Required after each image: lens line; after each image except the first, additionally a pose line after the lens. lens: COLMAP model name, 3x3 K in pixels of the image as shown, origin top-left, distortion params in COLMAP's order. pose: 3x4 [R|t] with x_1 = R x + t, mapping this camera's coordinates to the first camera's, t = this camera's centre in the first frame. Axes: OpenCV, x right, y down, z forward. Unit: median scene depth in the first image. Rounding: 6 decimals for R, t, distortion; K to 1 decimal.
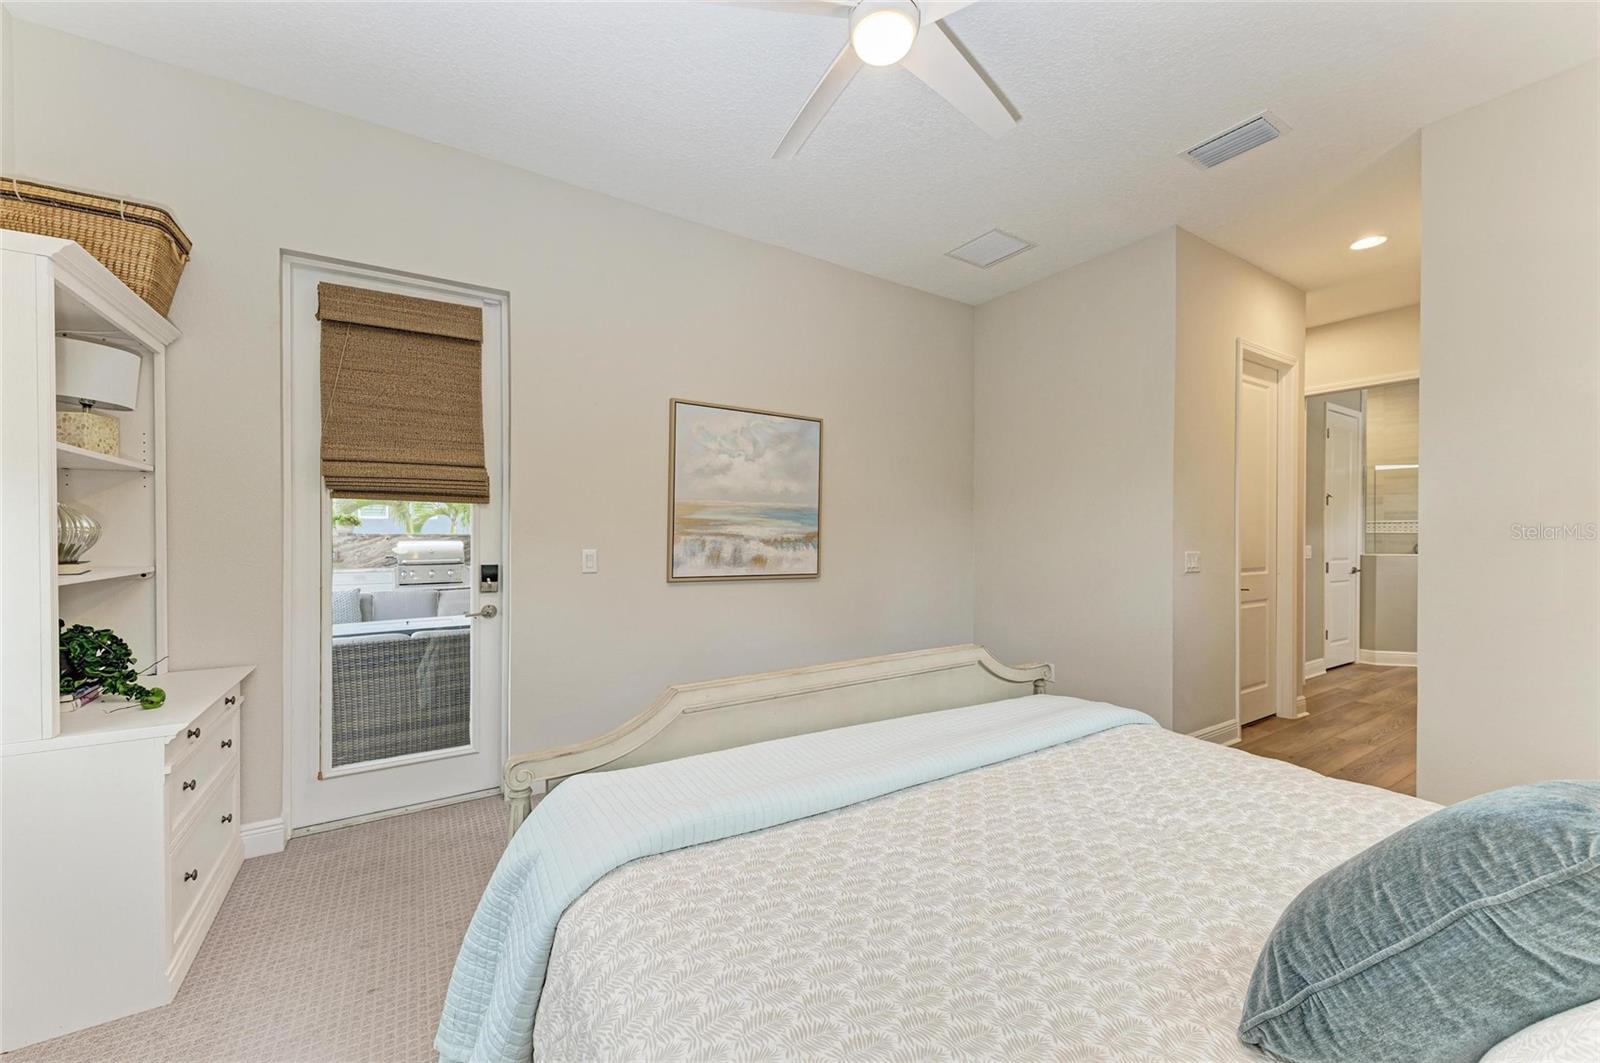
lens RADIAL K [[612.9, 0, 800.9], [0, 612.9, 536.6], [0, 0, 1]] dist [0.022293, -0.007355]
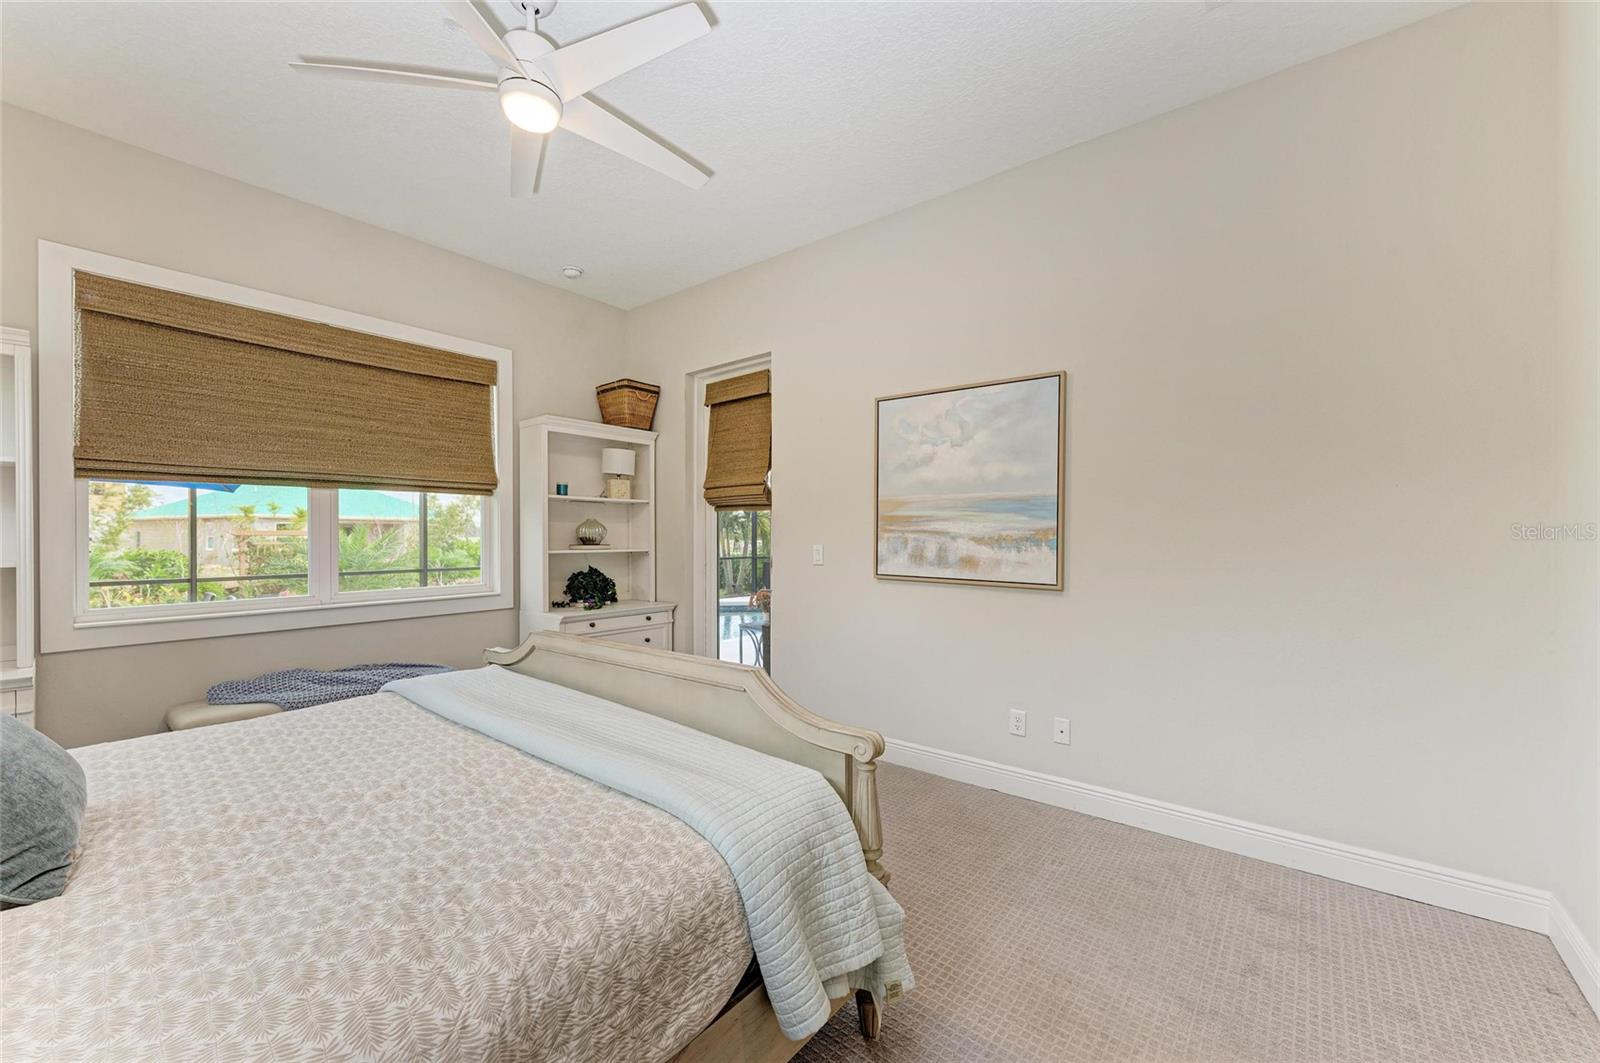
lens RADIAL K [[612.9, 0, 800.9], [0, 612.9, 536.6], [0, 0, 1]] dist [0.022293, -0.007355]
pose [[0.330389, 0.001918, -0.943843, 0.676005], [-0.003819, 0.999992, 0.000695, 0.004091], [0.943837, 0.003375, 0.330394, 0.516724]]
